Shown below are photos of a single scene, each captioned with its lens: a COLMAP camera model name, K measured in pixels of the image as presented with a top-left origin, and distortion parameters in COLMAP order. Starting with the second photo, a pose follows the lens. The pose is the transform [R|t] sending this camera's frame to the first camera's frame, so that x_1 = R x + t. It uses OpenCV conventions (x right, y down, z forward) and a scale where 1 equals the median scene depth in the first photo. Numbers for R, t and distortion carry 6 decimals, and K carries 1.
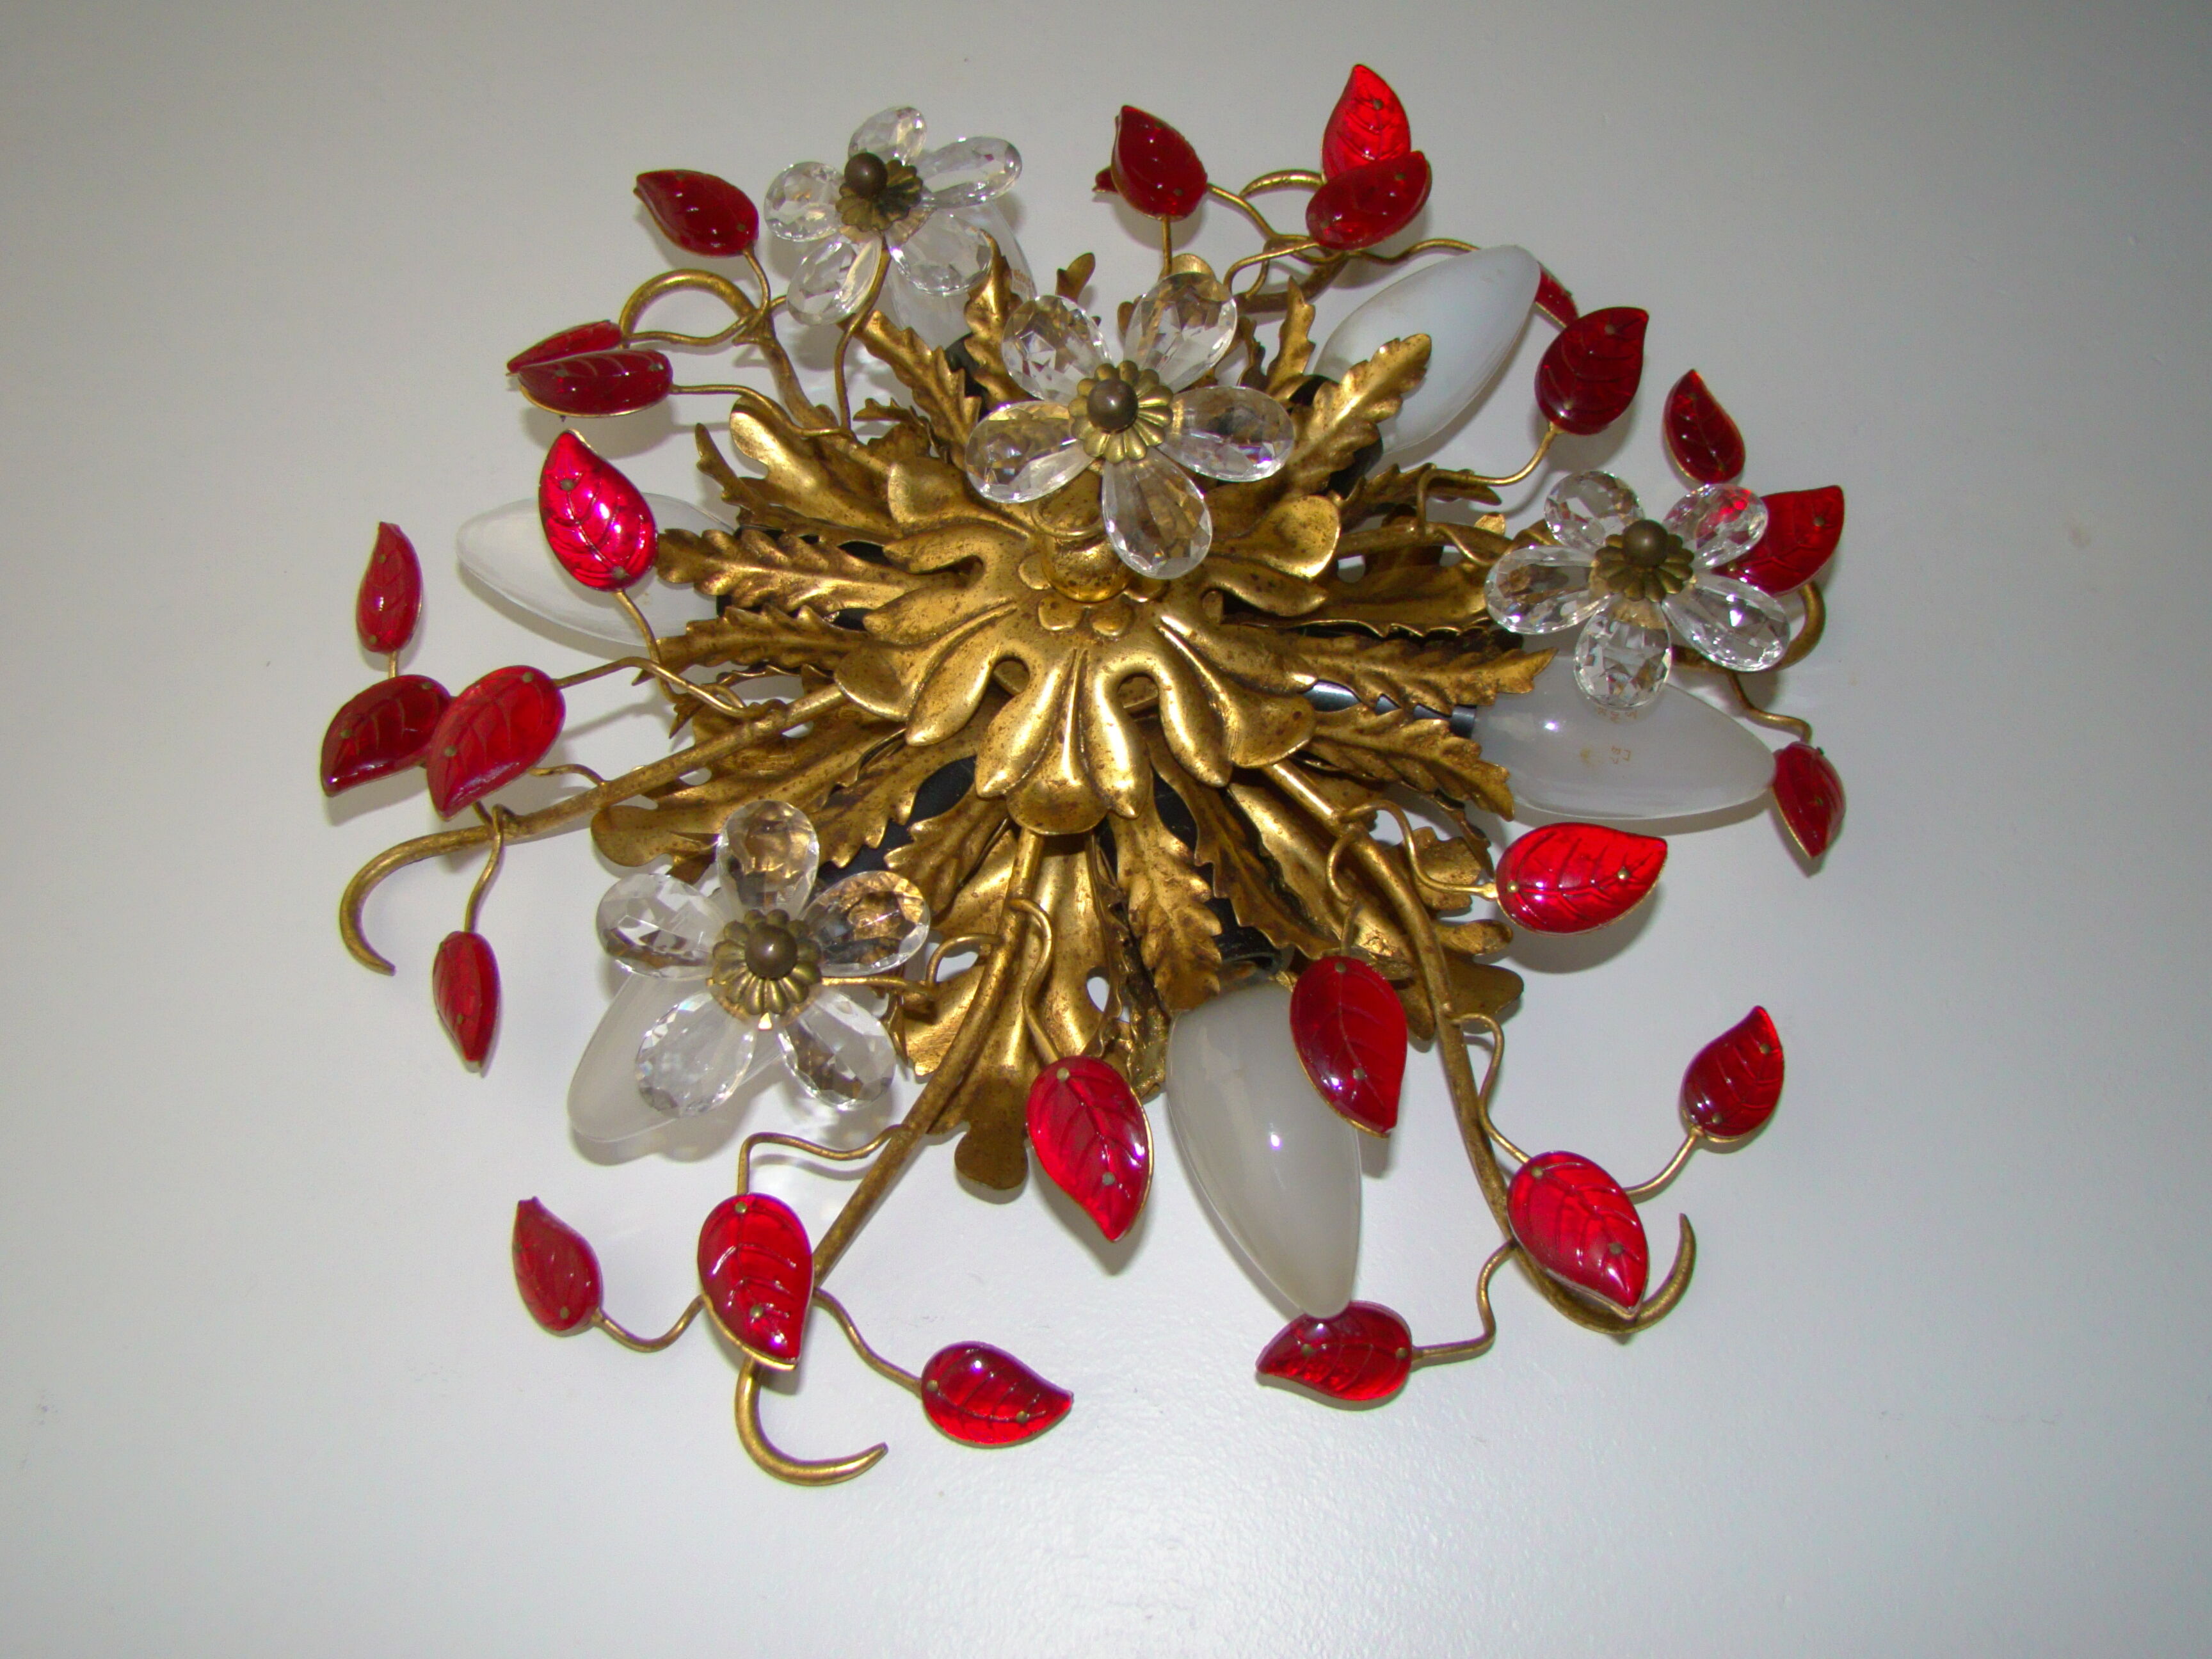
lens RADIAL K [[2030.1, 0, 1099.5], [0, 2030.1, 832.8], [0, 0, 1]] dist [-0.161218, 0.000000]
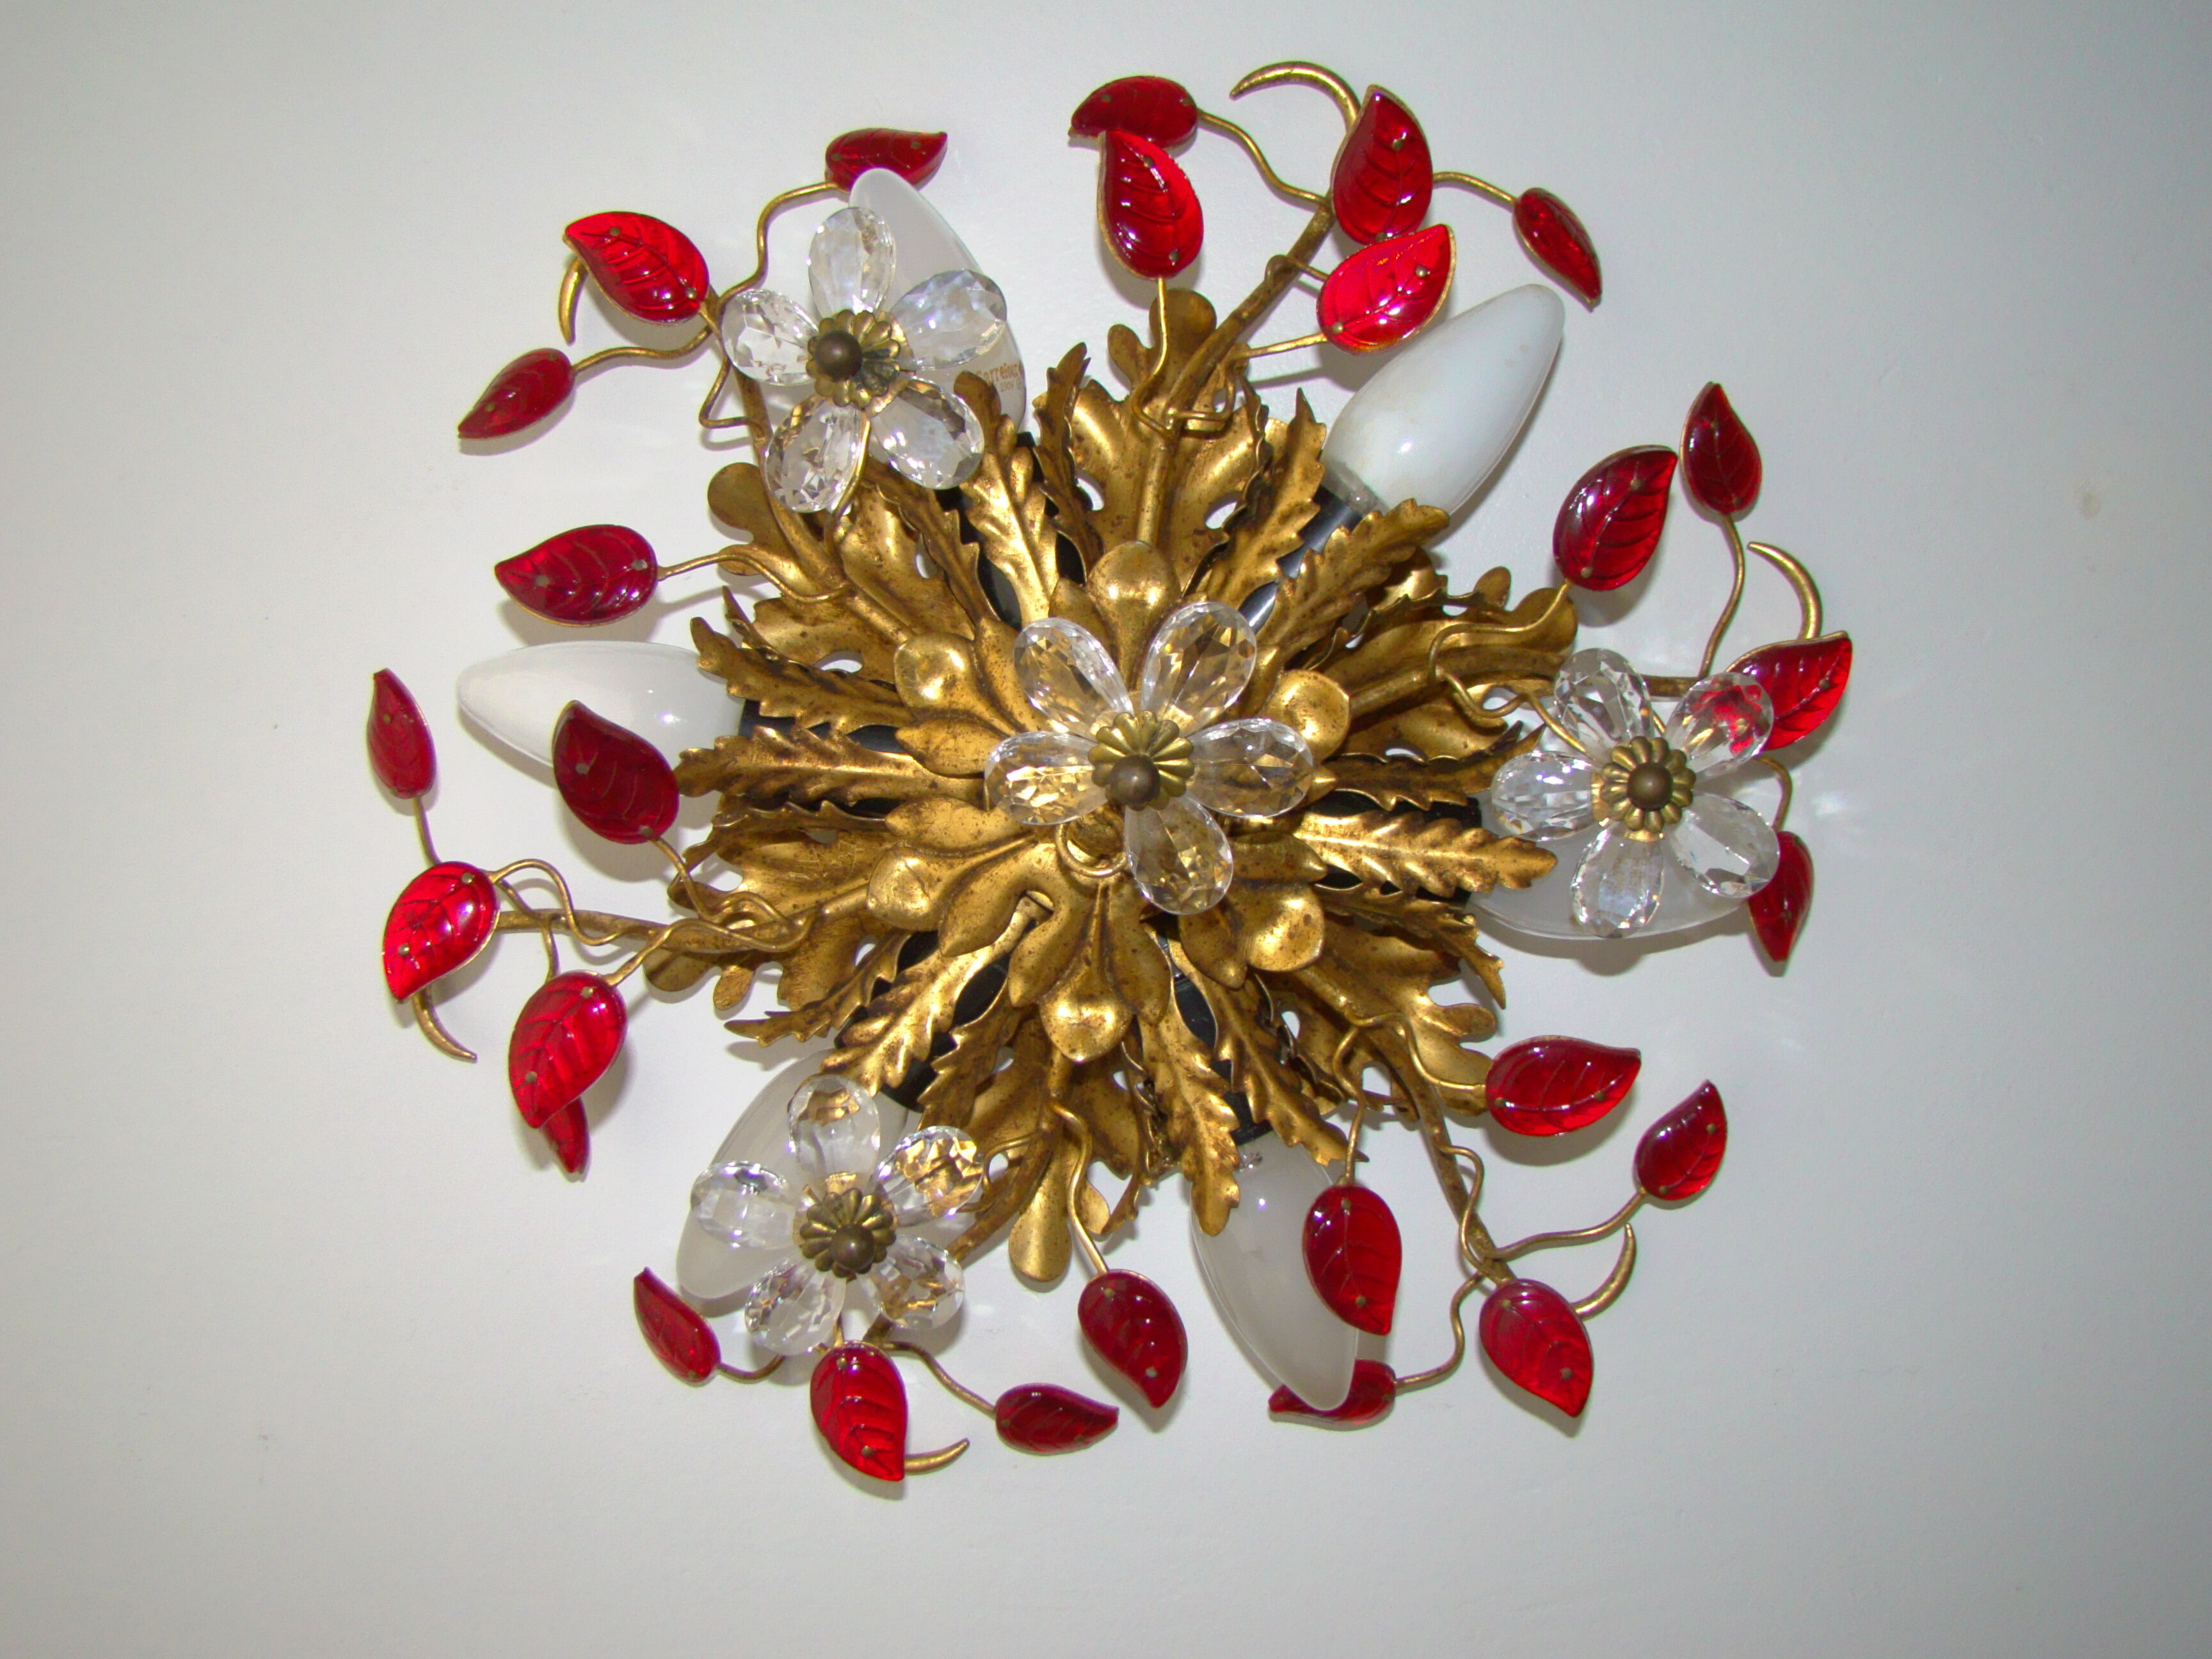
lens RADIAL K [[2030.1, 0, 1103.9], [0, 2030.1, 817.8], [0, 0, 1]] dist [-0.161218, 0.000000]
pose [[0.998578, -0.051098, 0.015191, -0.021473], [0.037623, 0.877417, 0.478251, -0.592530], [-0.037766, -0.477000, 0.878092, 0.092294]]
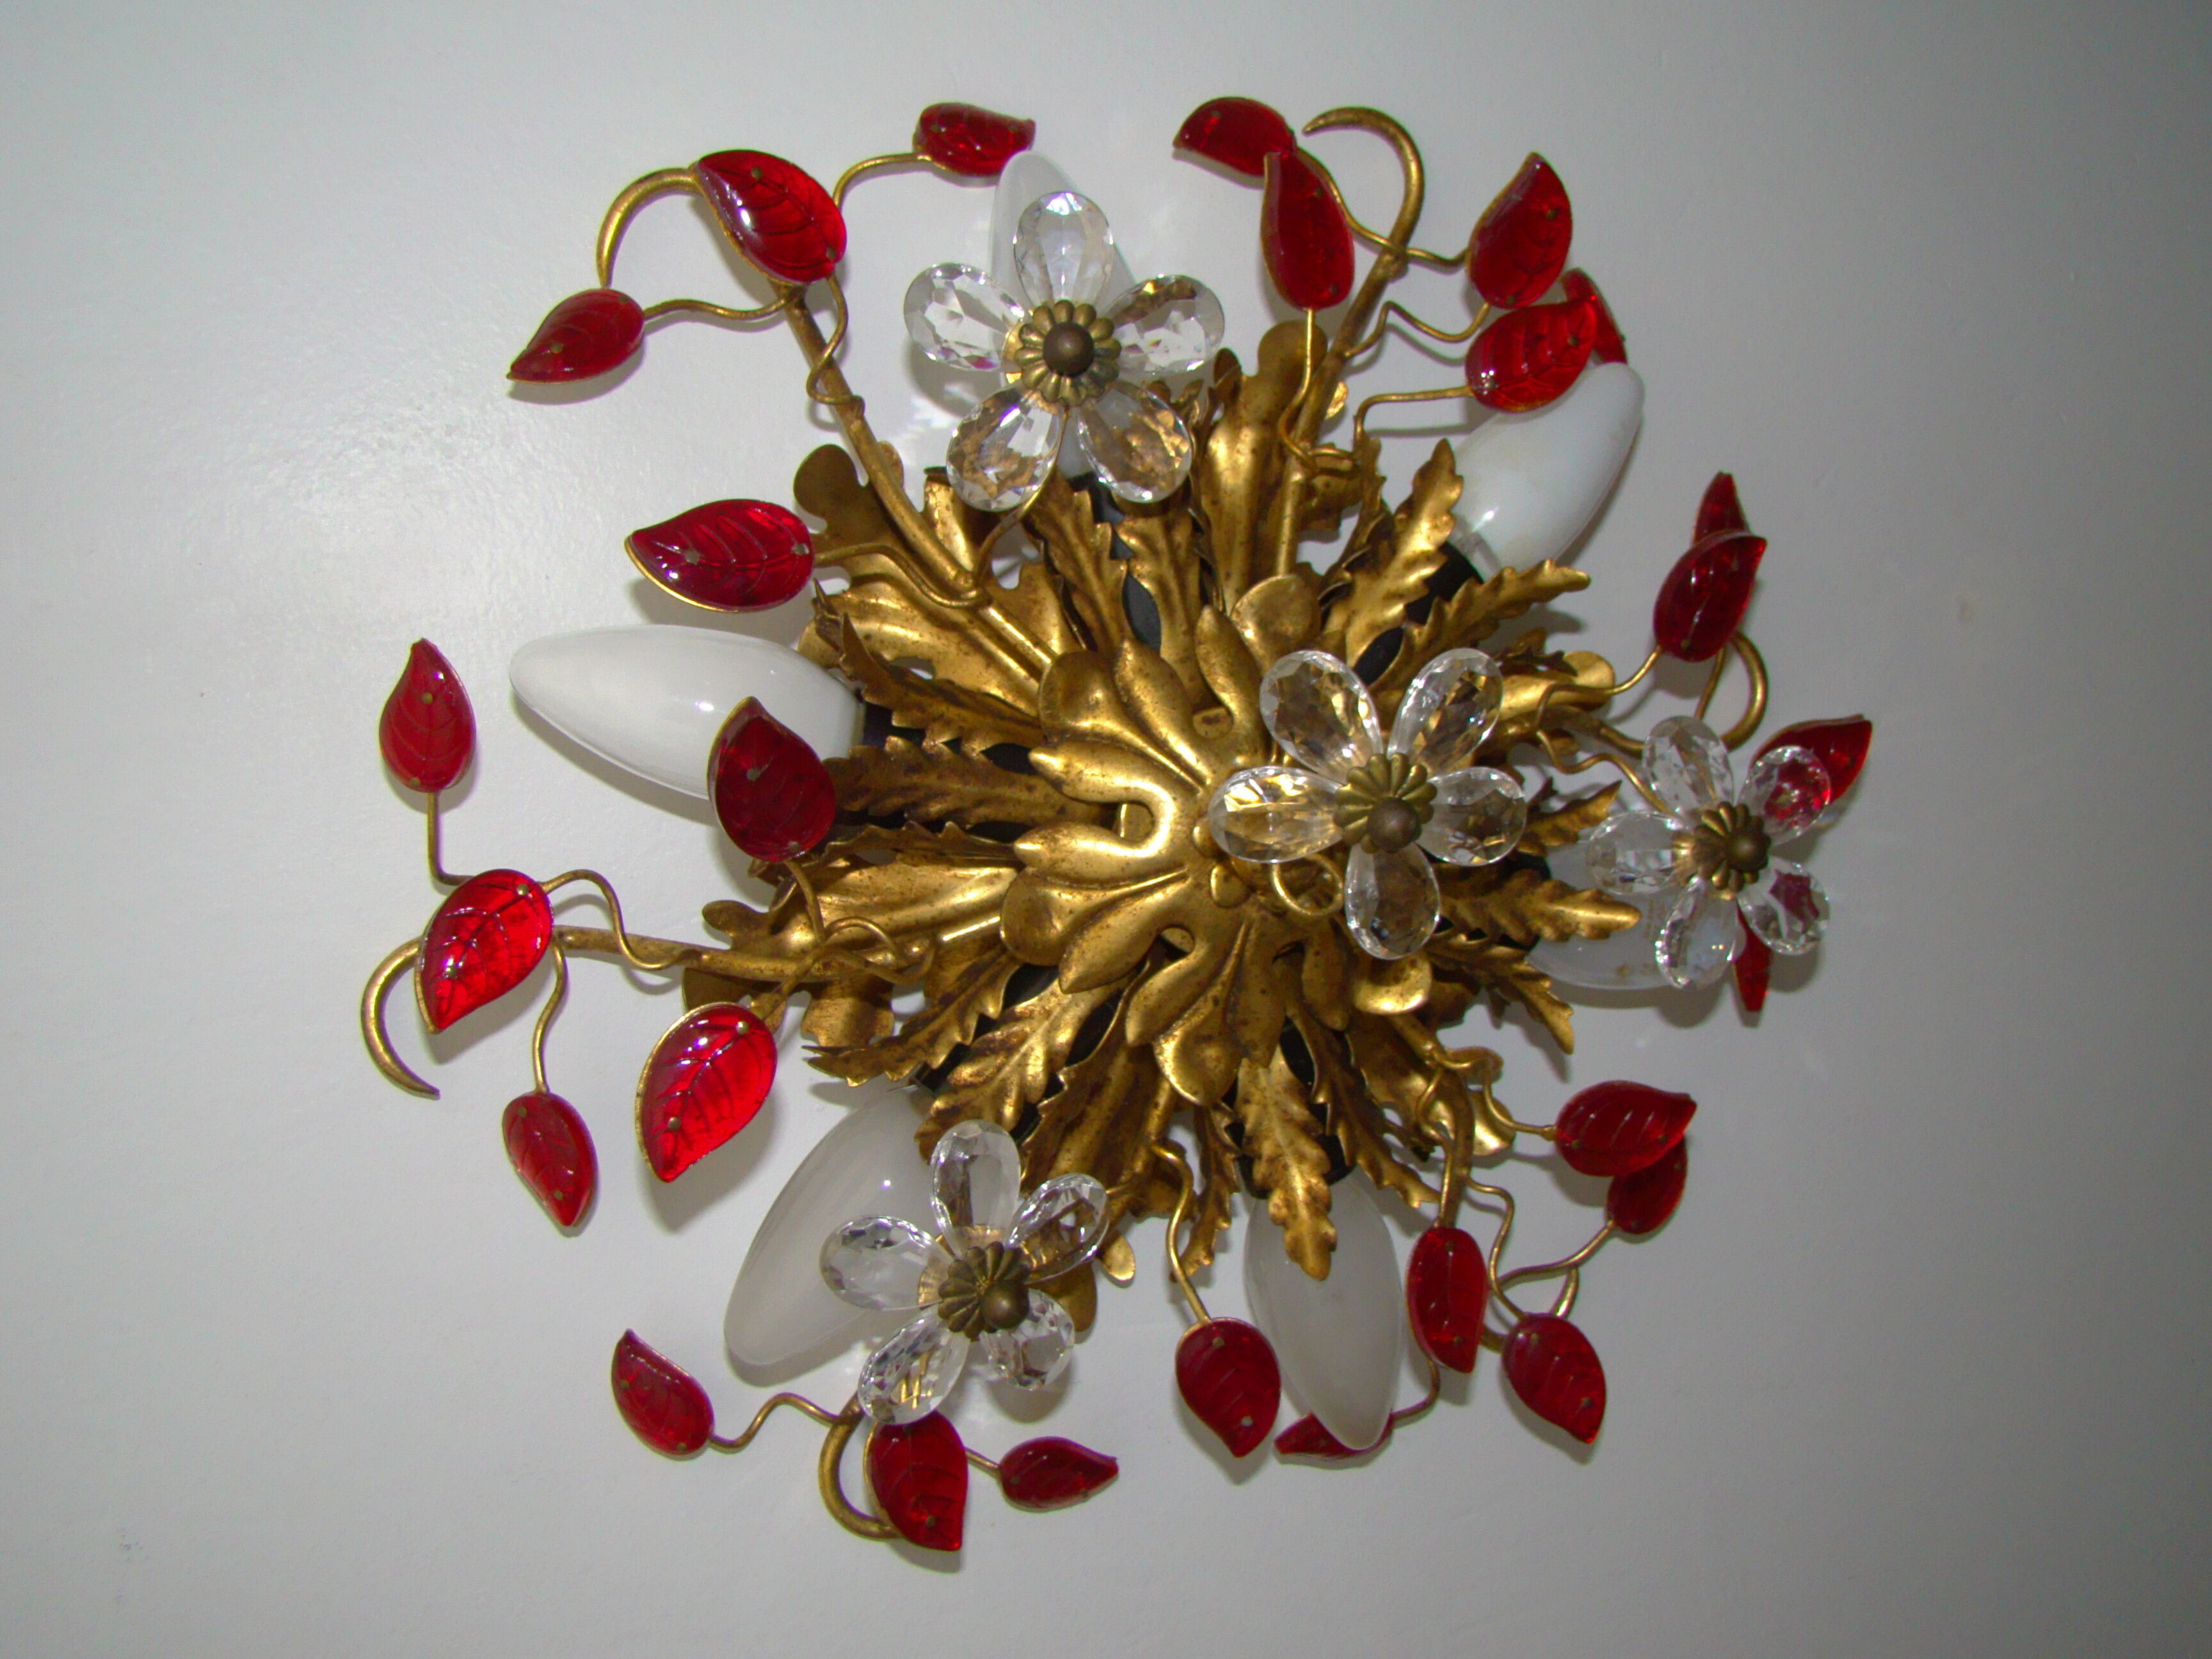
lens RADIAL K [[2030.1, 0, 1114.4], [0, 2030.1, 831.8], [0, 0, 1]] dist [-0.161218, 0.000000]
pose [[0.935733, -0.002389, 0.352701, -0.410725], [-0.168756, 0.875060, 0.453643, -0.554525], [-0.309718, -0.484009, 0.818419, 0.199191]]
